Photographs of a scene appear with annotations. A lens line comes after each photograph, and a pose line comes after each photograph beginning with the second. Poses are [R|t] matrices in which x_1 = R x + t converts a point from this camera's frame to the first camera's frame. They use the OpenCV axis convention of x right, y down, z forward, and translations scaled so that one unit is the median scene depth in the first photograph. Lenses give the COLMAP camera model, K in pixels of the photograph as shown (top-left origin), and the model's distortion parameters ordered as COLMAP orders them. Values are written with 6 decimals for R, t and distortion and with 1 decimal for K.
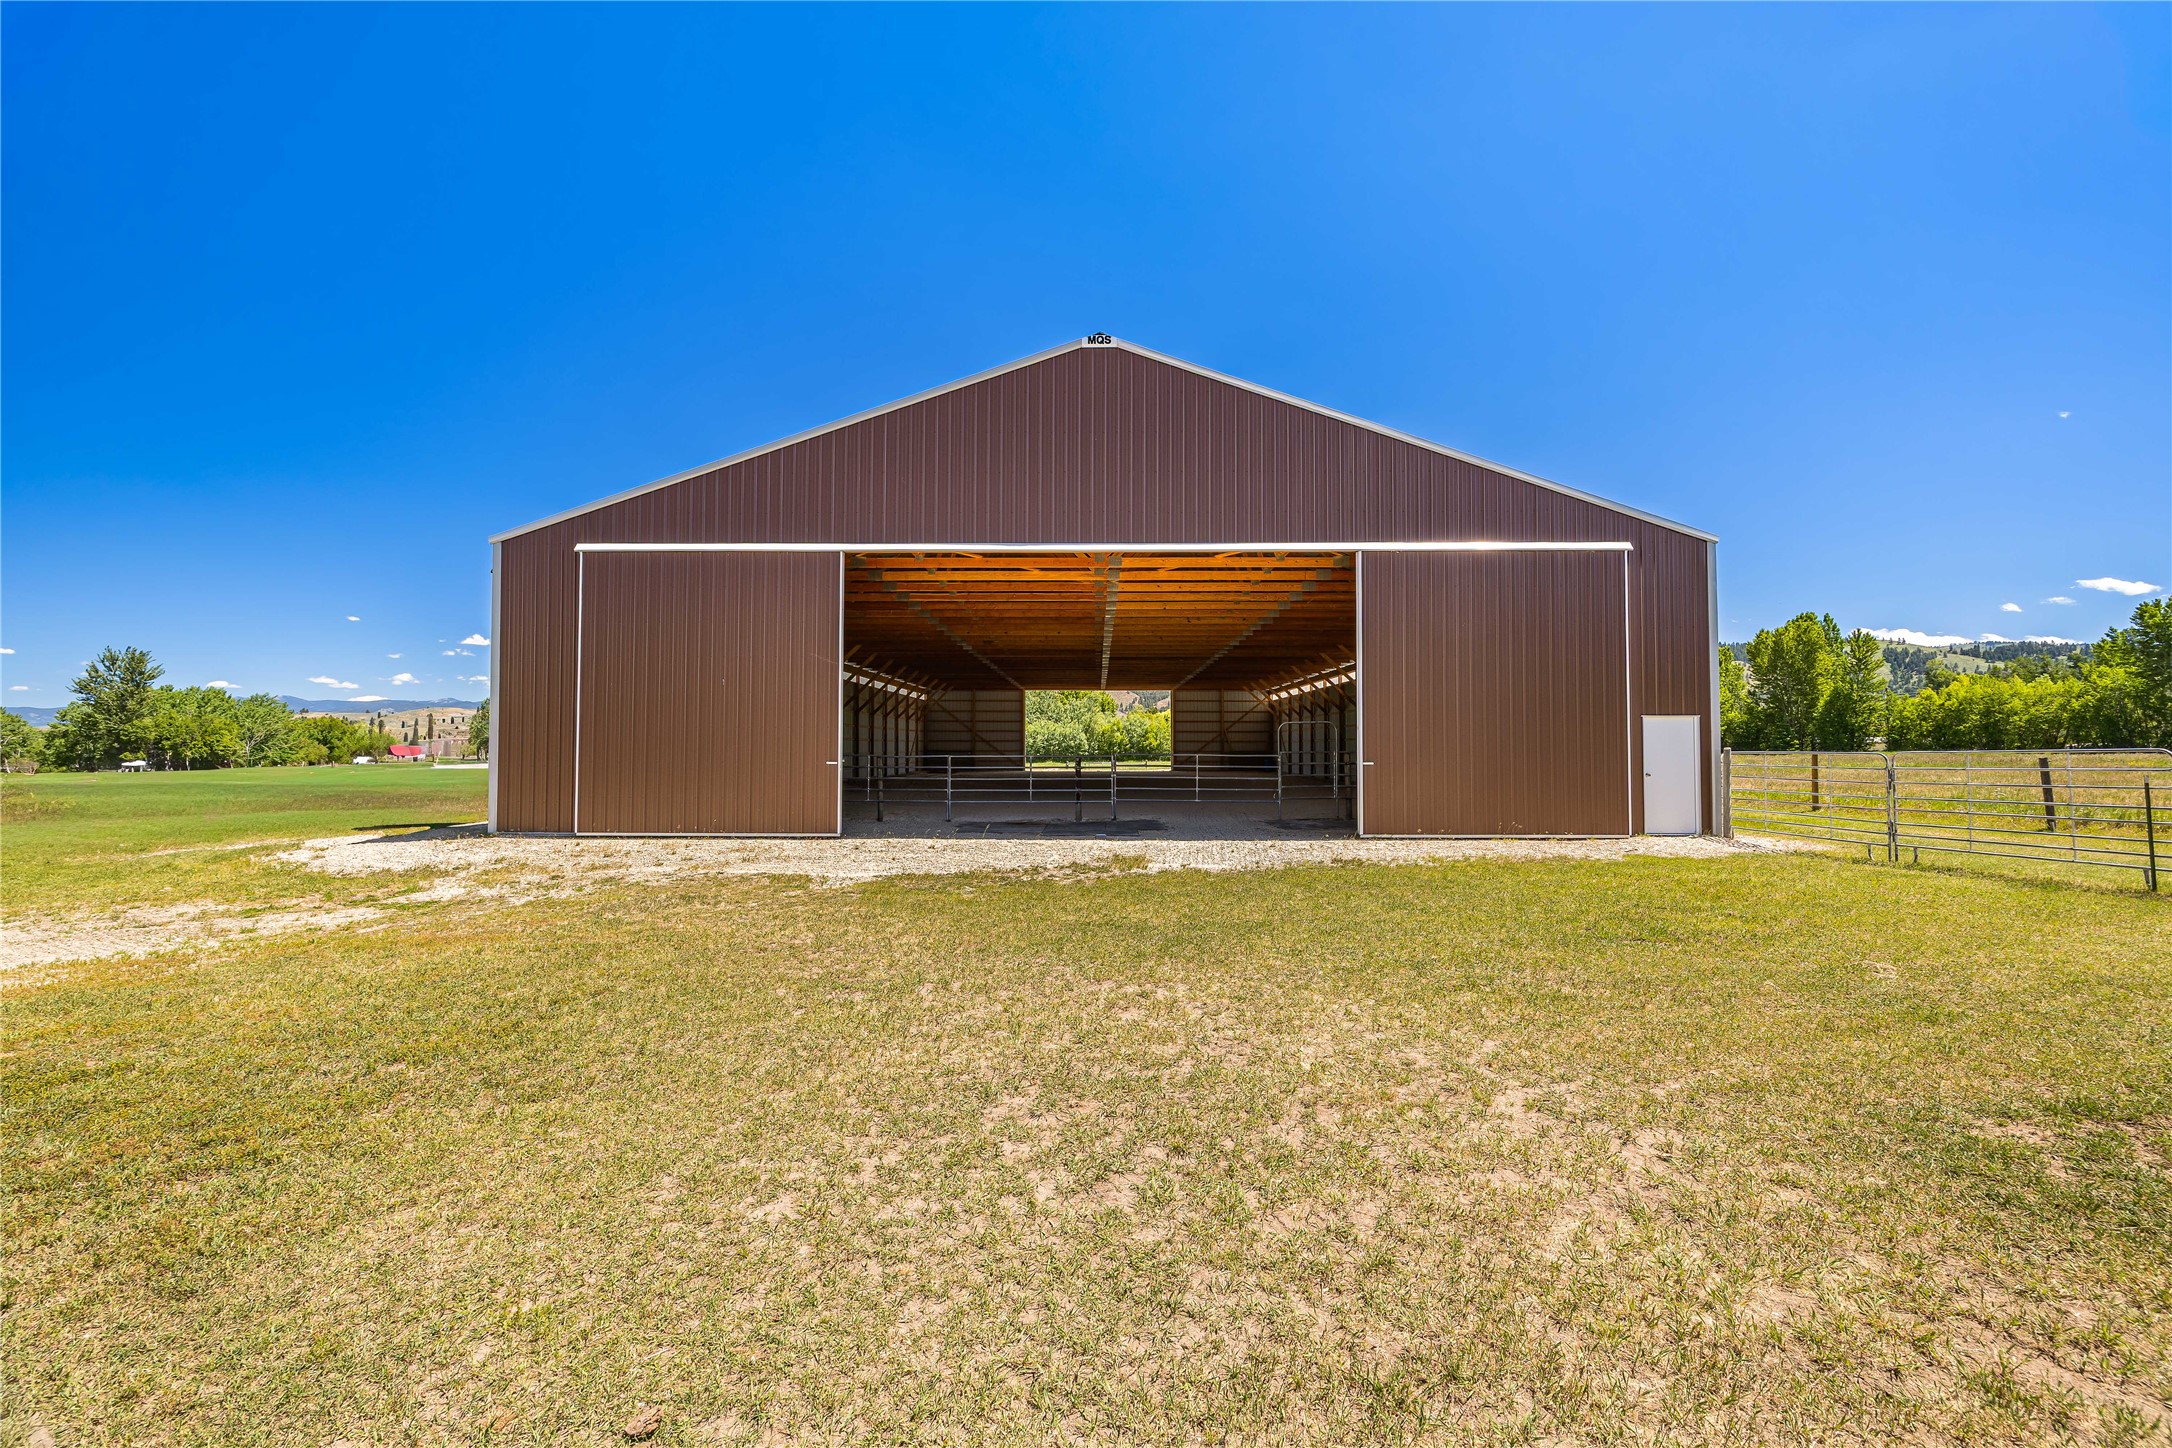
lens RADIAL K [[823.8, 0, 1086.0], [0, 823.8, 724.0], [0, 0, 1]] dist [-0.001534, -0.000257]
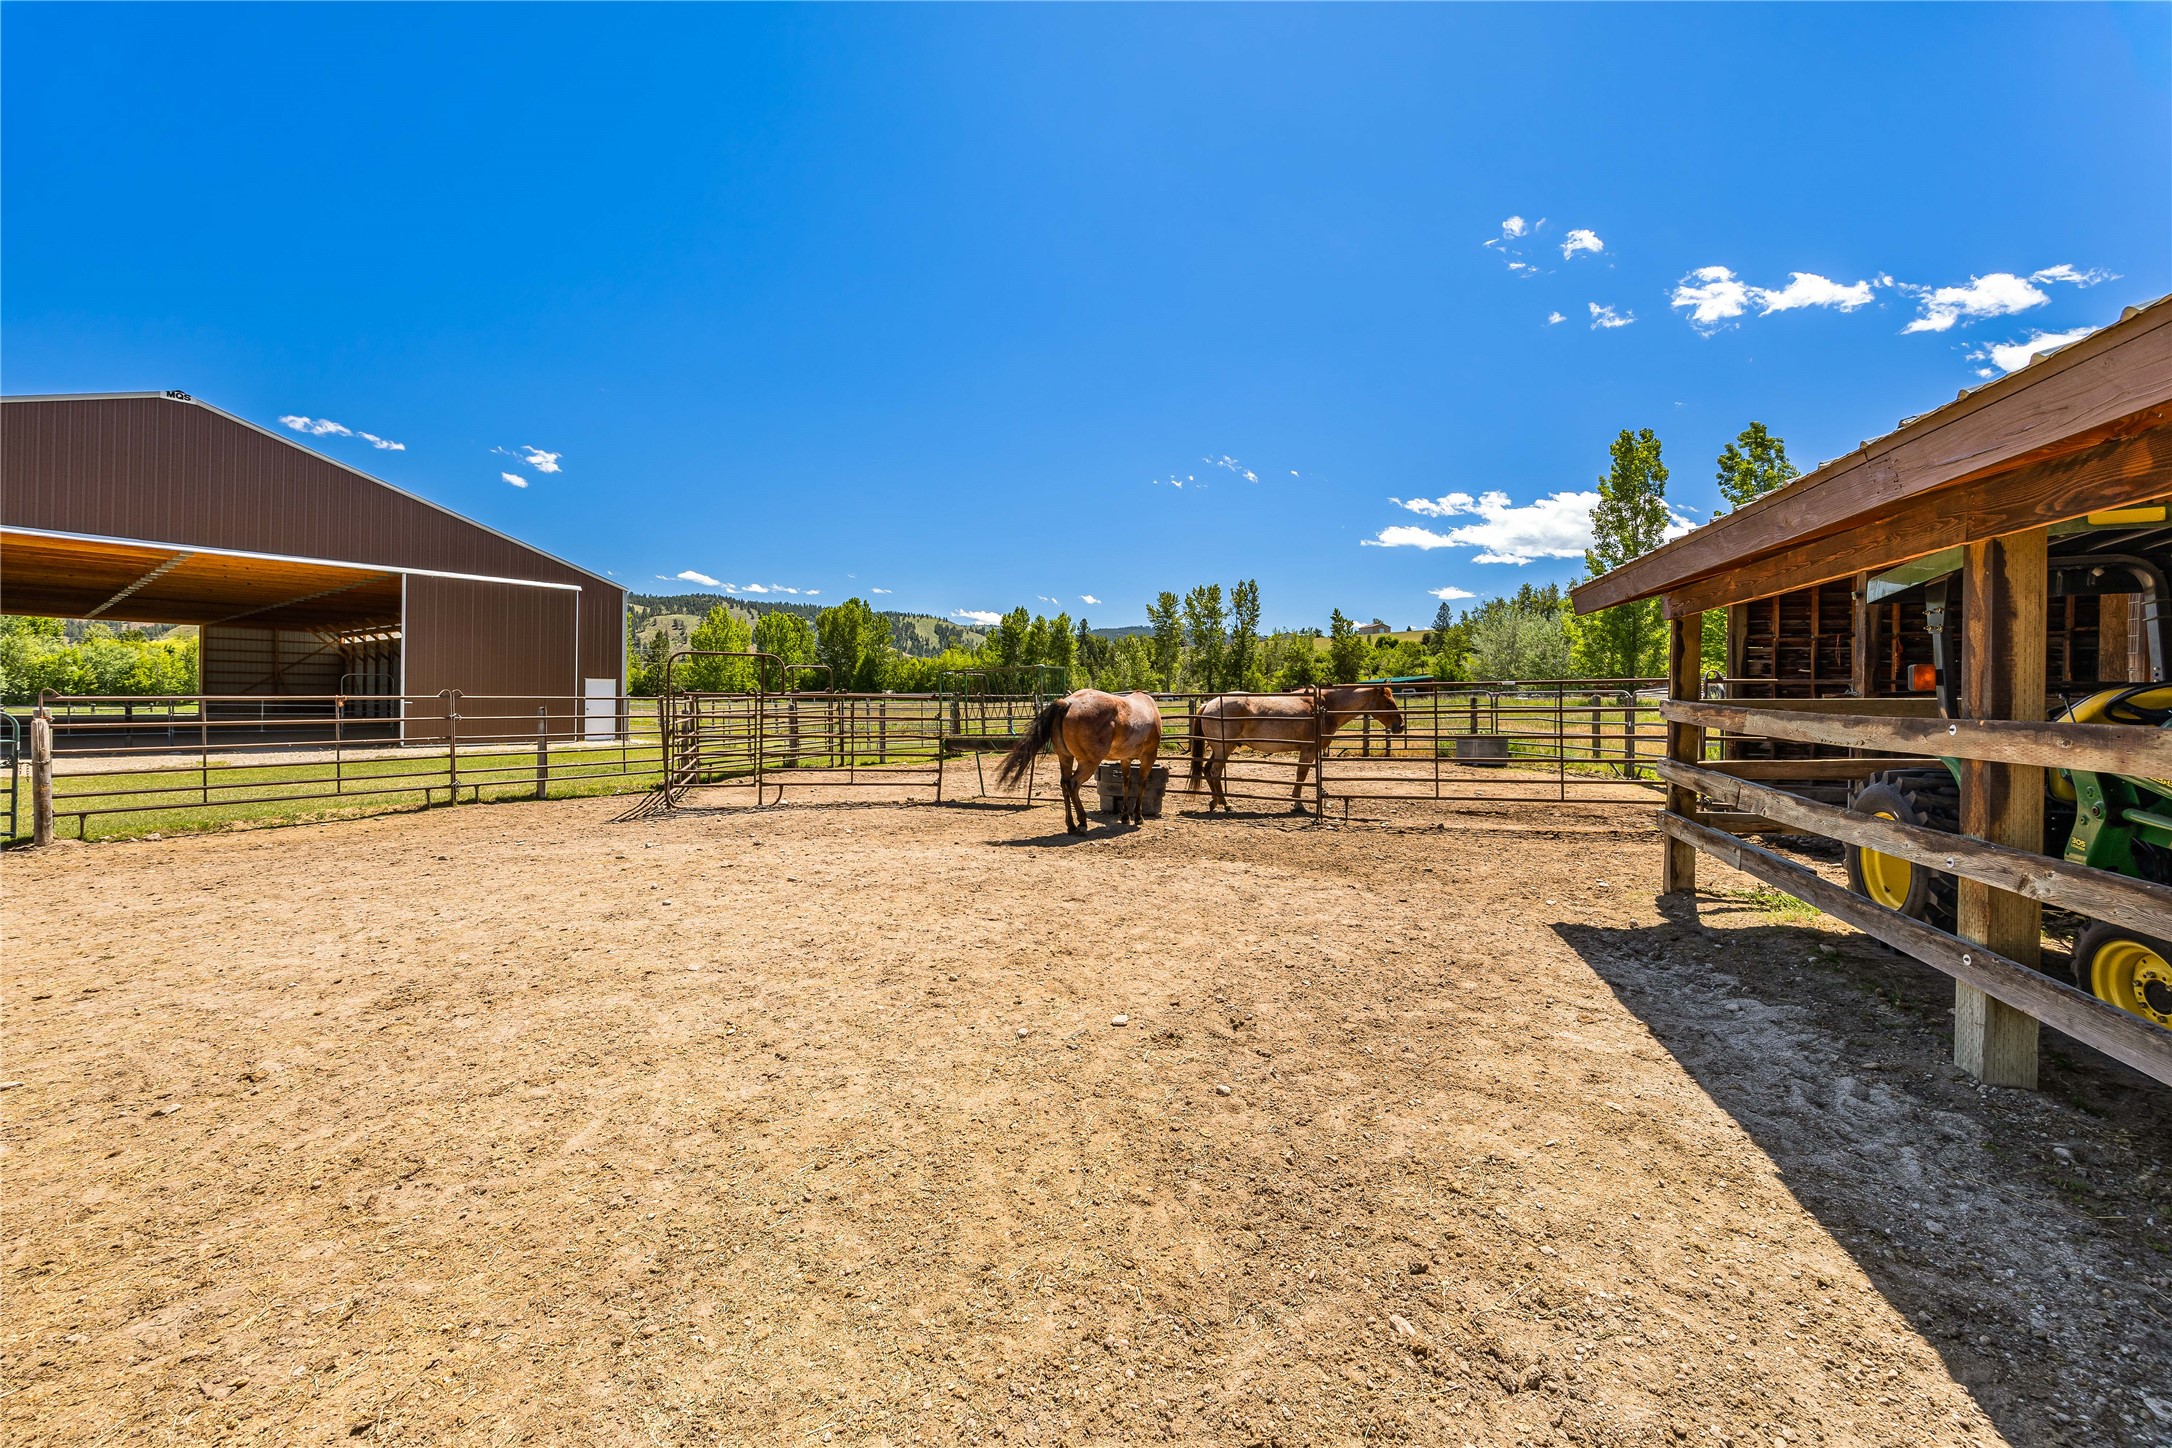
lens RADIAL K [[814.2, 0, 1086.0], [0, 814.2, 724.0], [0, 0, 1]] dist [-0.024695, 0.000051]
pose [[0.566225, -0.015961, 0.824096, -0.208082], [-0.038326, 0.998221, 0.045666, -0.034273], [-0.823359, -0.057441, 0.564606, -1.002024]]
